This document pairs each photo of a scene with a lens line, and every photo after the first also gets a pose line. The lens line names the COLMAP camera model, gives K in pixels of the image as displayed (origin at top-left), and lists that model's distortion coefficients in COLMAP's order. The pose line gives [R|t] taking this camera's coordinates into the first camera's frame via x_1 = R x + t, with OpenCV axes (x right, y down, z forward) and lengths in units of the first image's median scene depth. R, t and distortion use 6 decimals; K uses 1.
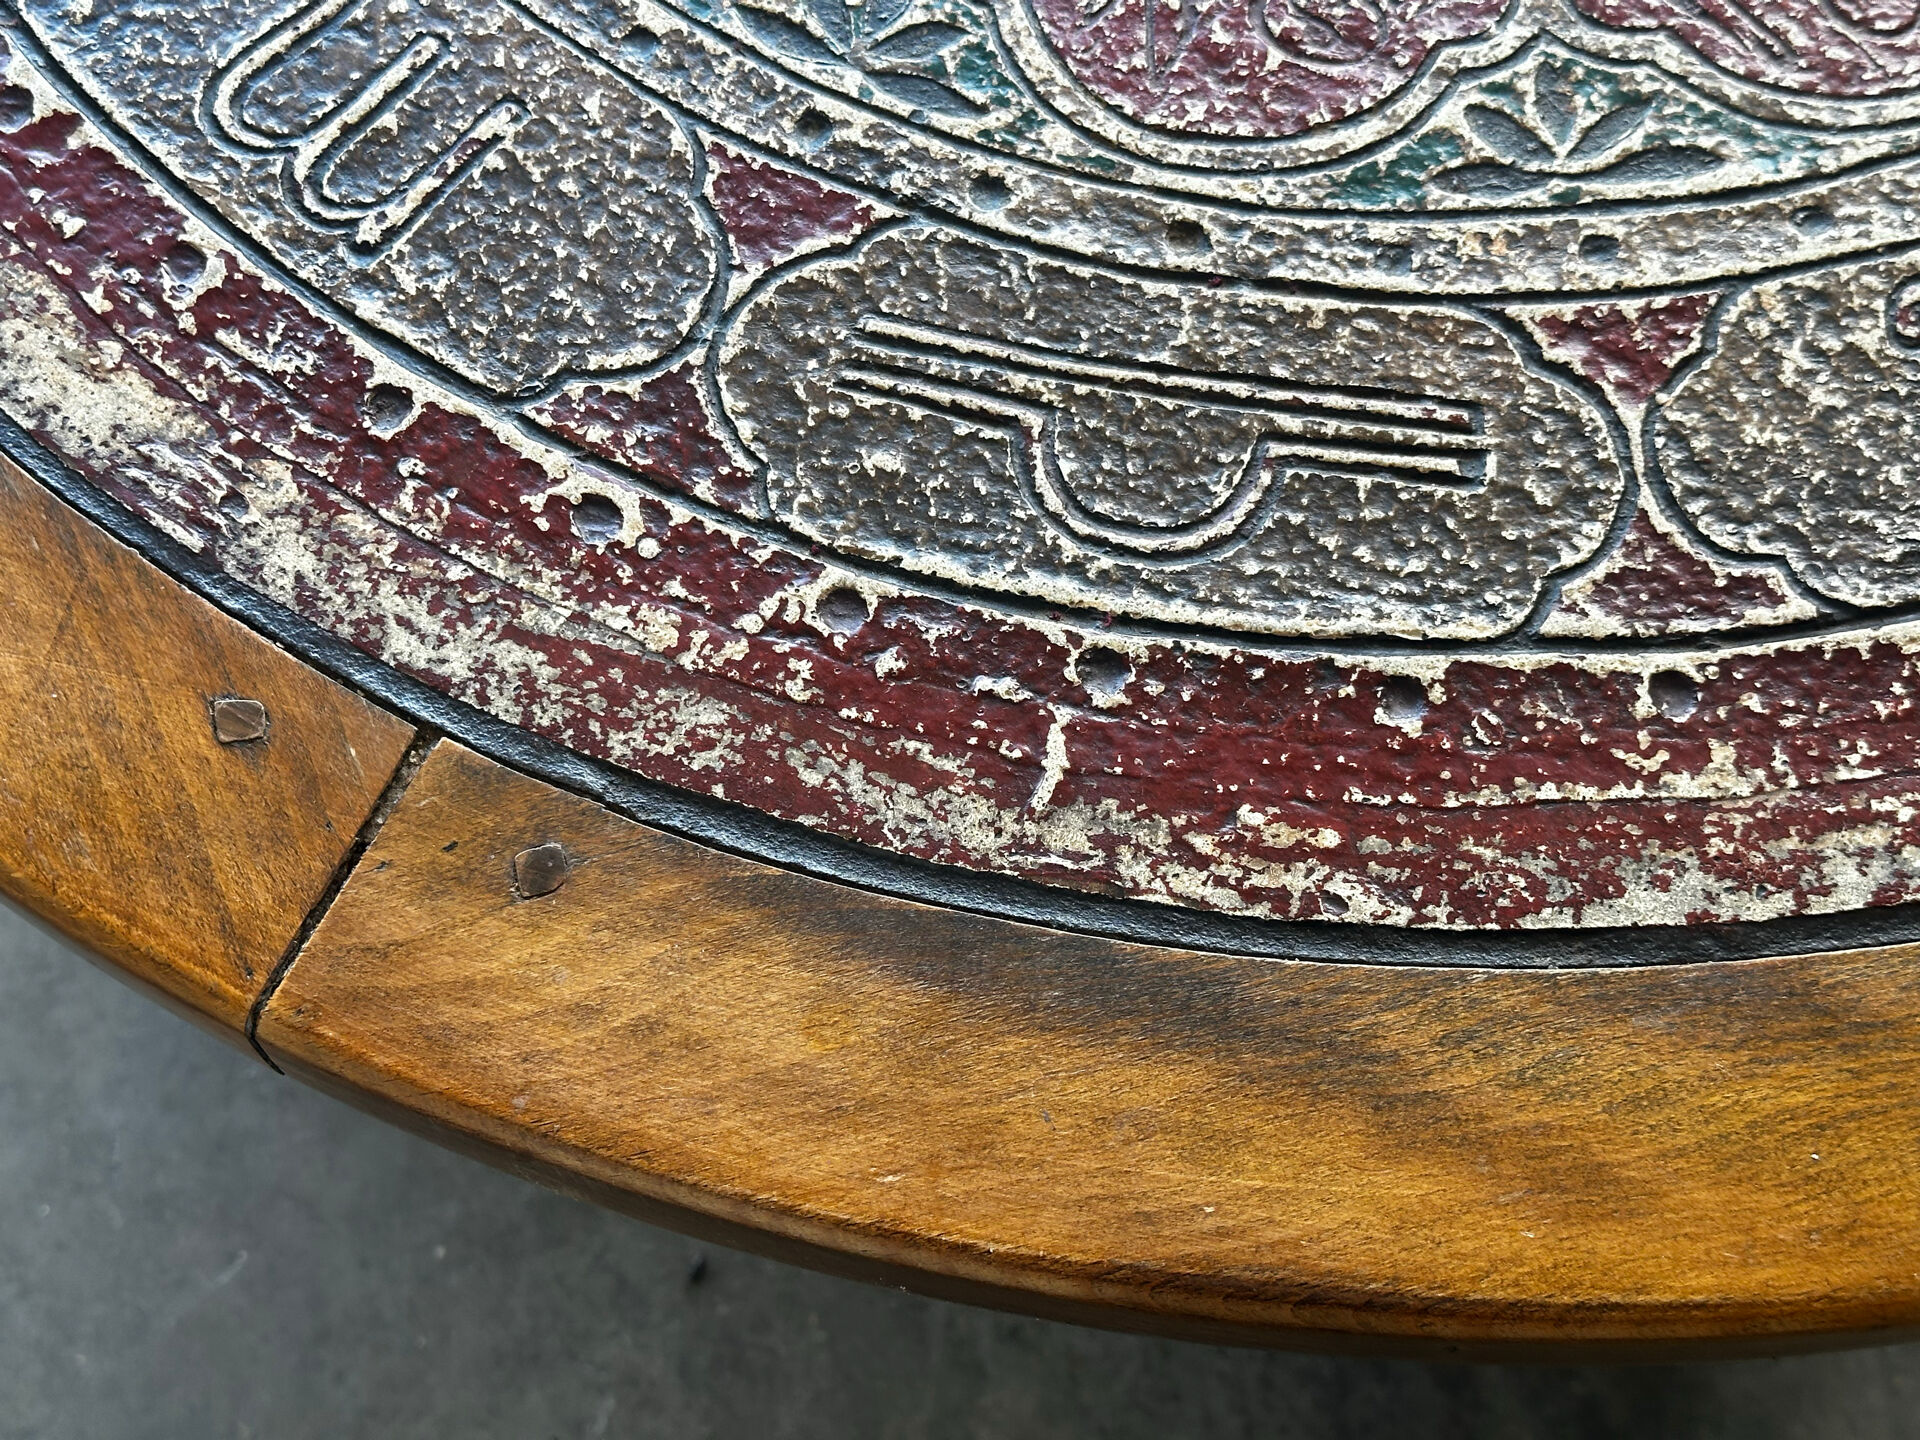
lens RADIAL K [[2834.9, 0, 964.2], [0, 2834.9, 660.4], [0, 0, 1]] dist [0.140598, 0.000000]
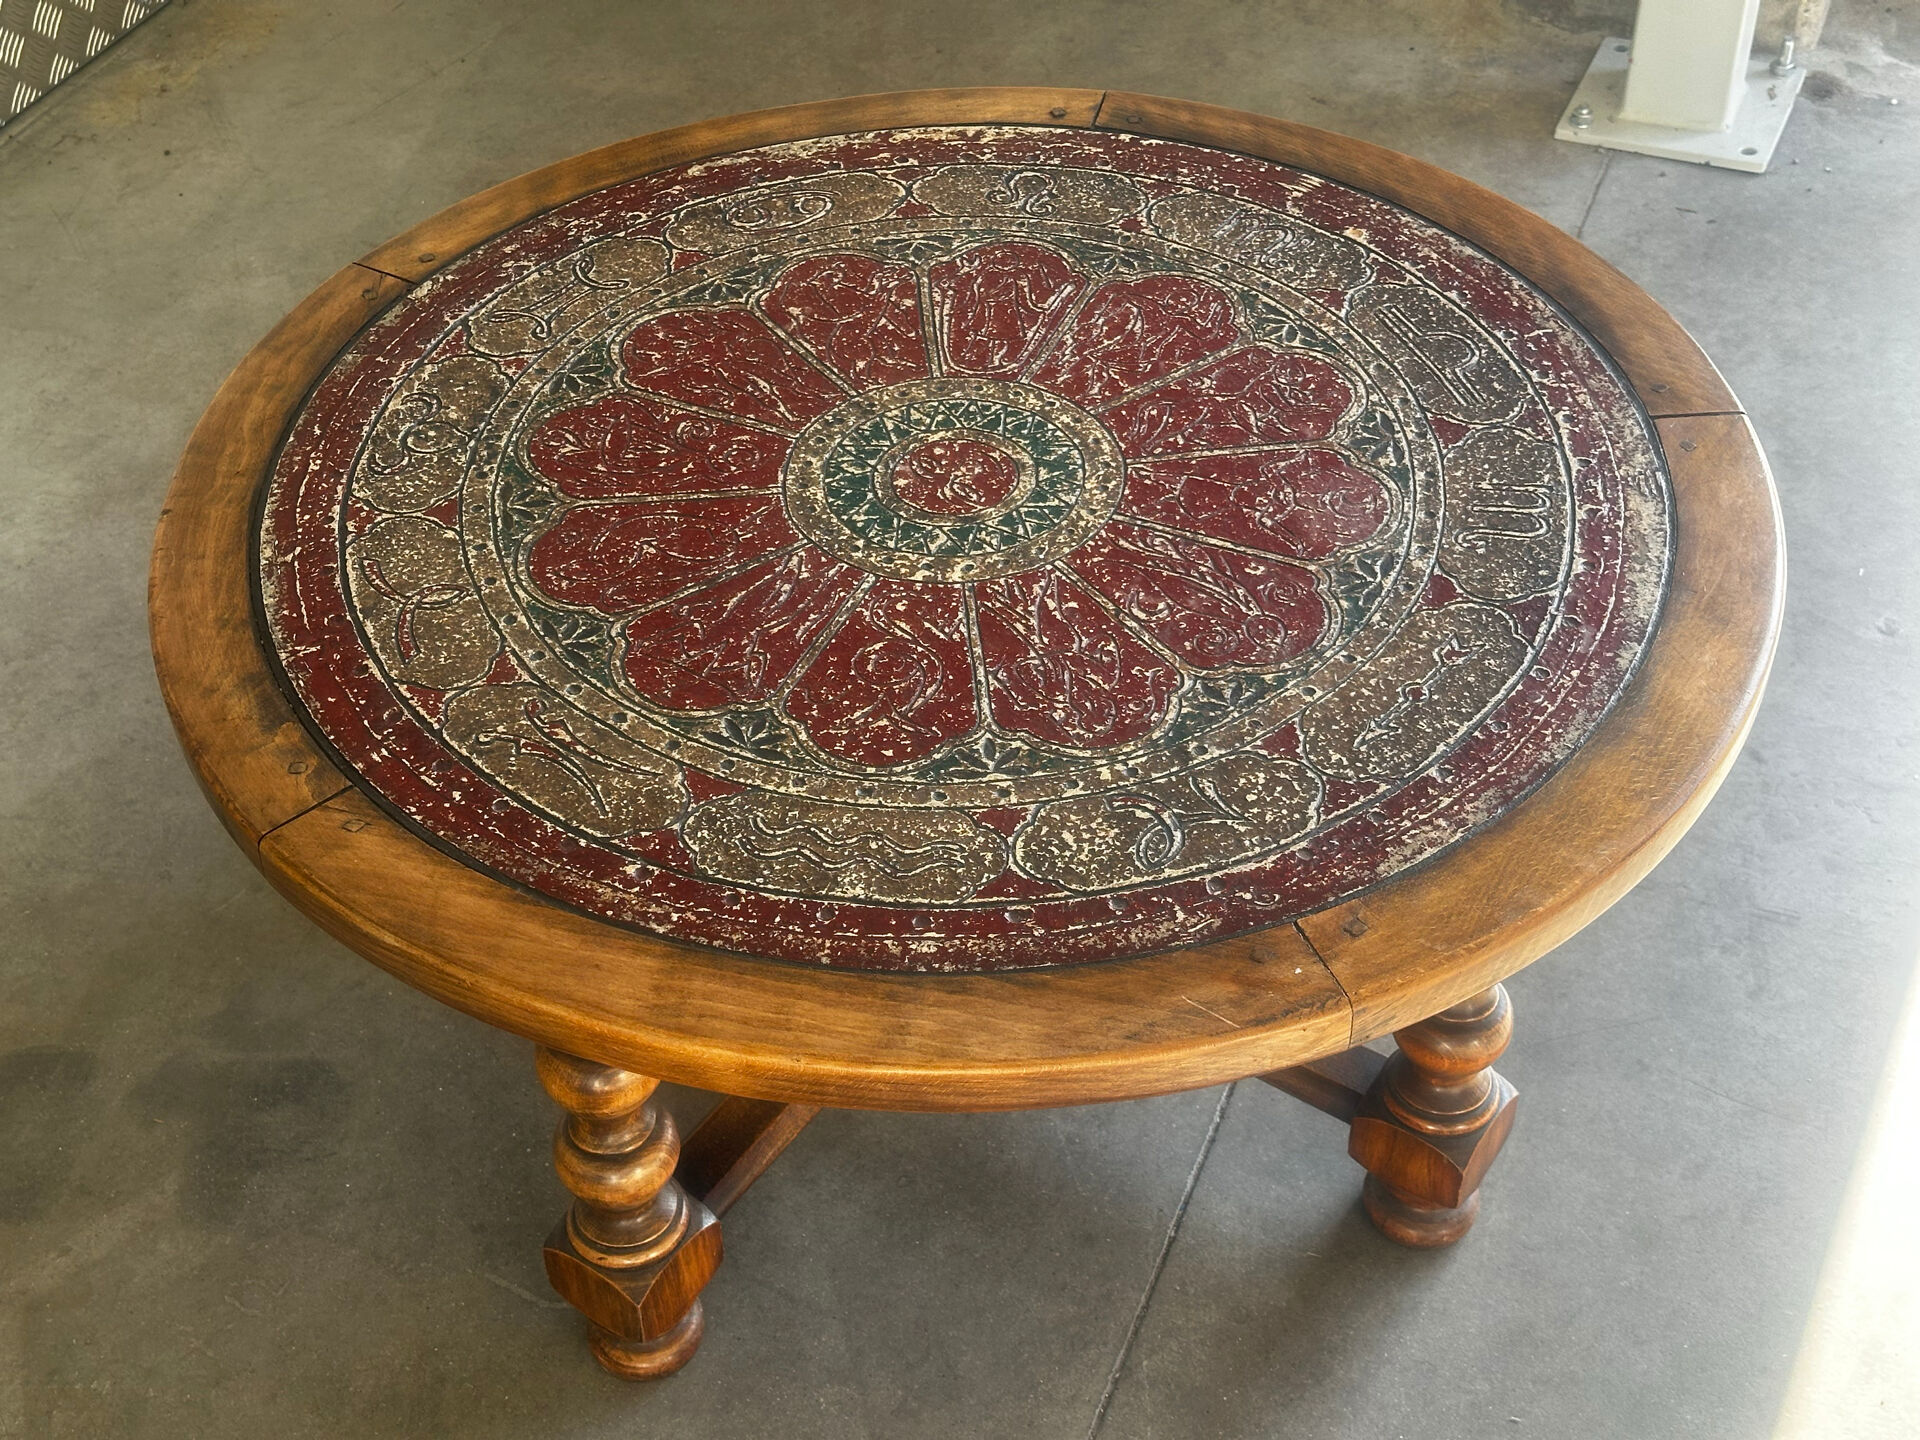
lens RADIAL K [[2674.2, 0, 969.5], [0, 2674.2, 725.4], [0, 0, 1]] dist [0.131962, 0.000000]
pose [[-0.533933, -0.537107, 0.653017, -2.043590], [0.786589, -0.032233, 0.616634, -2.606142], [-0.310150, 0.842898, 0.439693, 0.125677]]
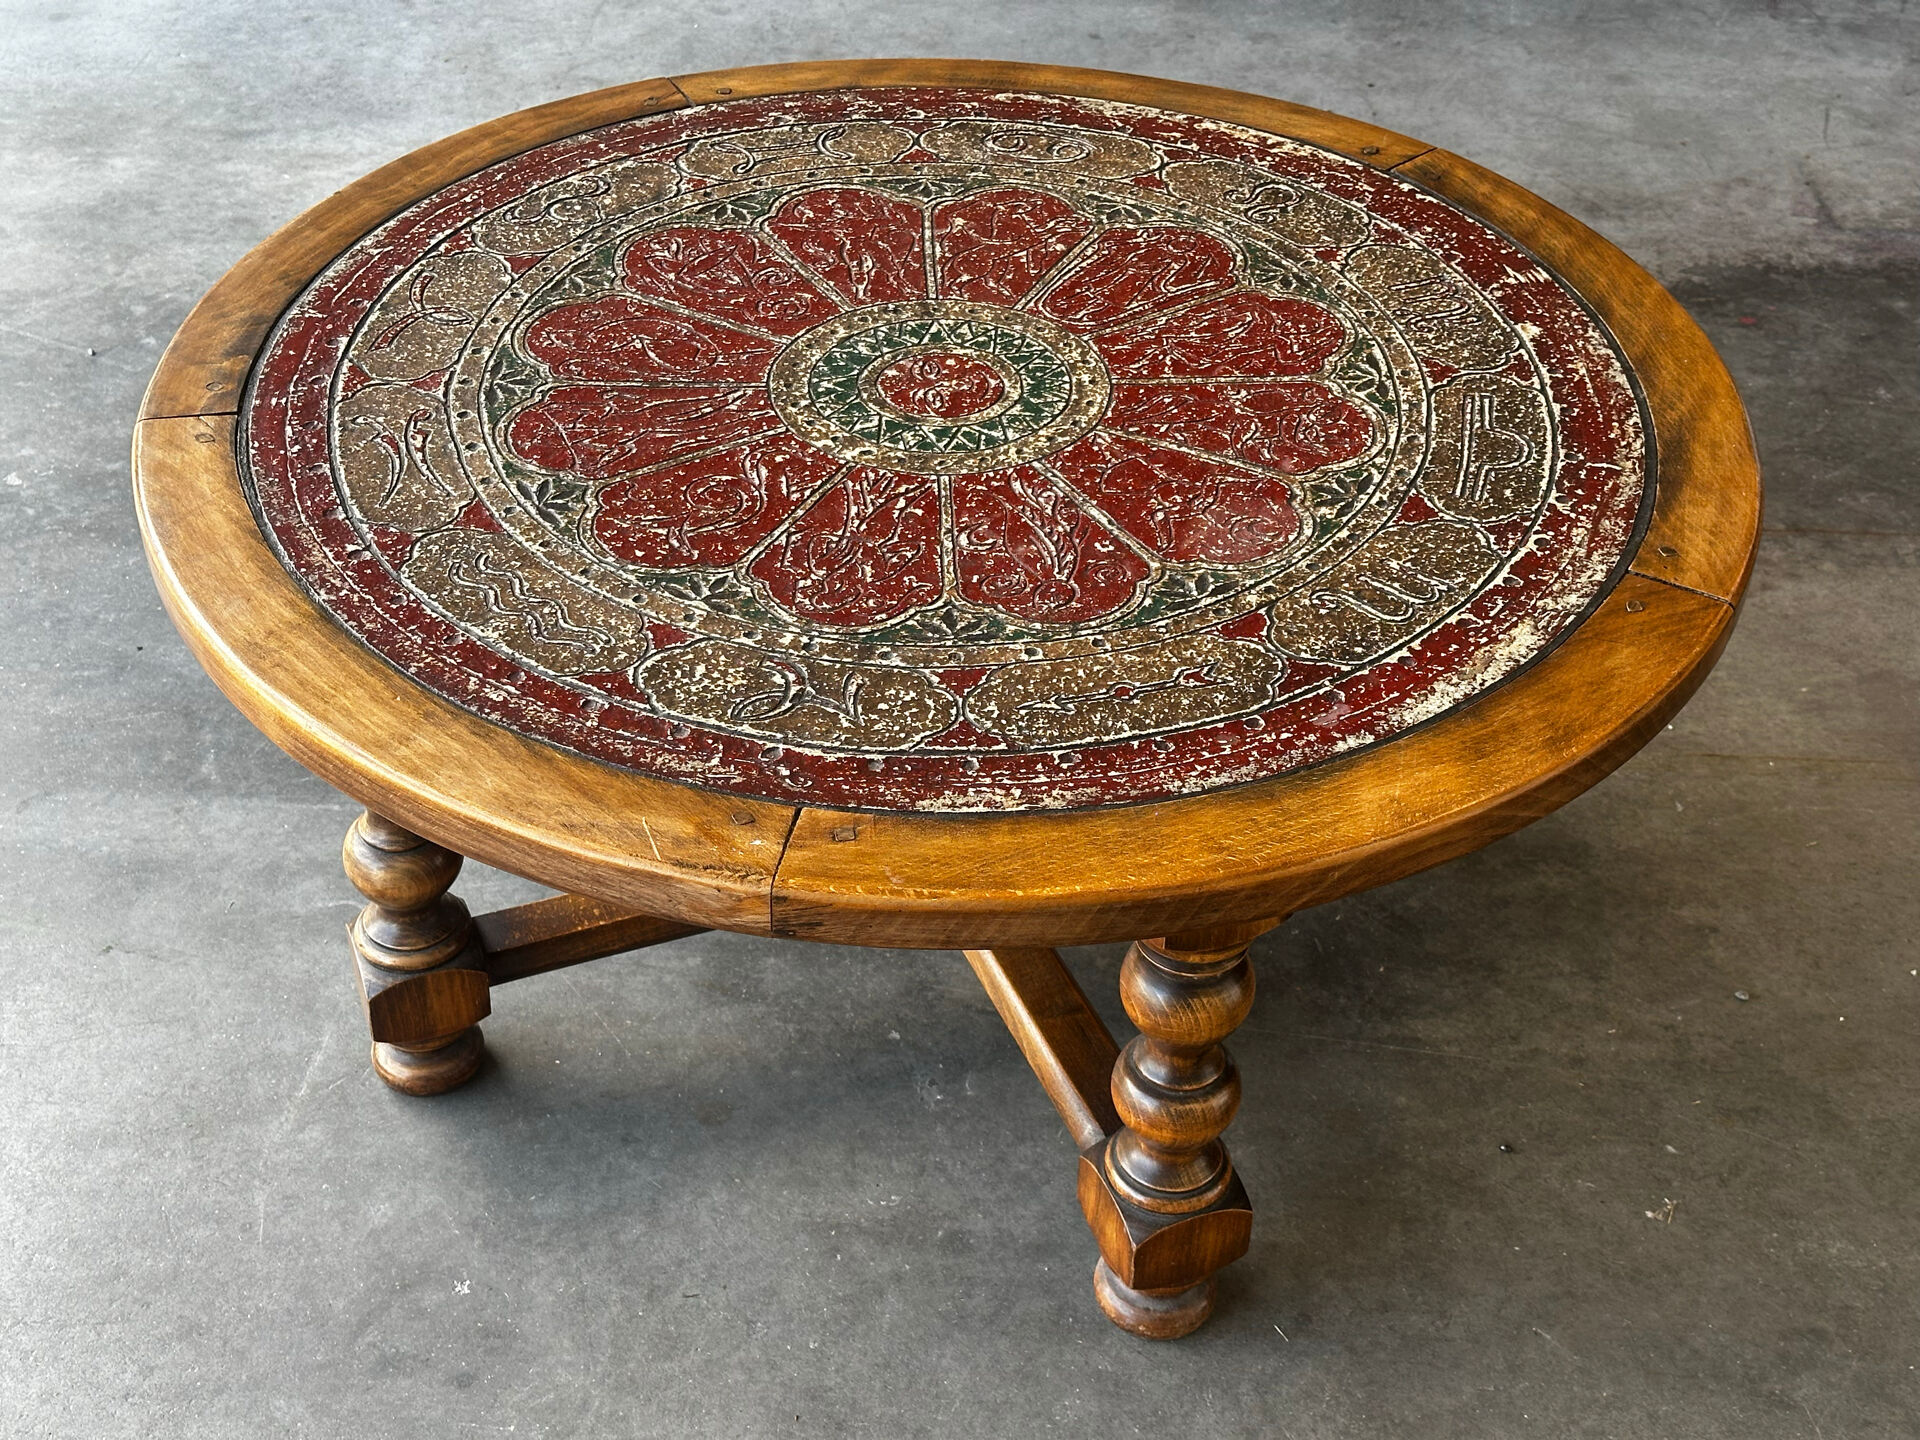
lens RADIAL K [[2674.2, 0, 957.4], [0, 2674.2, 748.4], [0, 0, 1]] dist [0.131962, 0.000000]
pose [[0.015286, -0.600884, 0.799190, -2.626959], [0.909001, 0.341303, 0.239227, -1.259284], [-0.416514, 0.722808, 0.551421, -0.184559]]
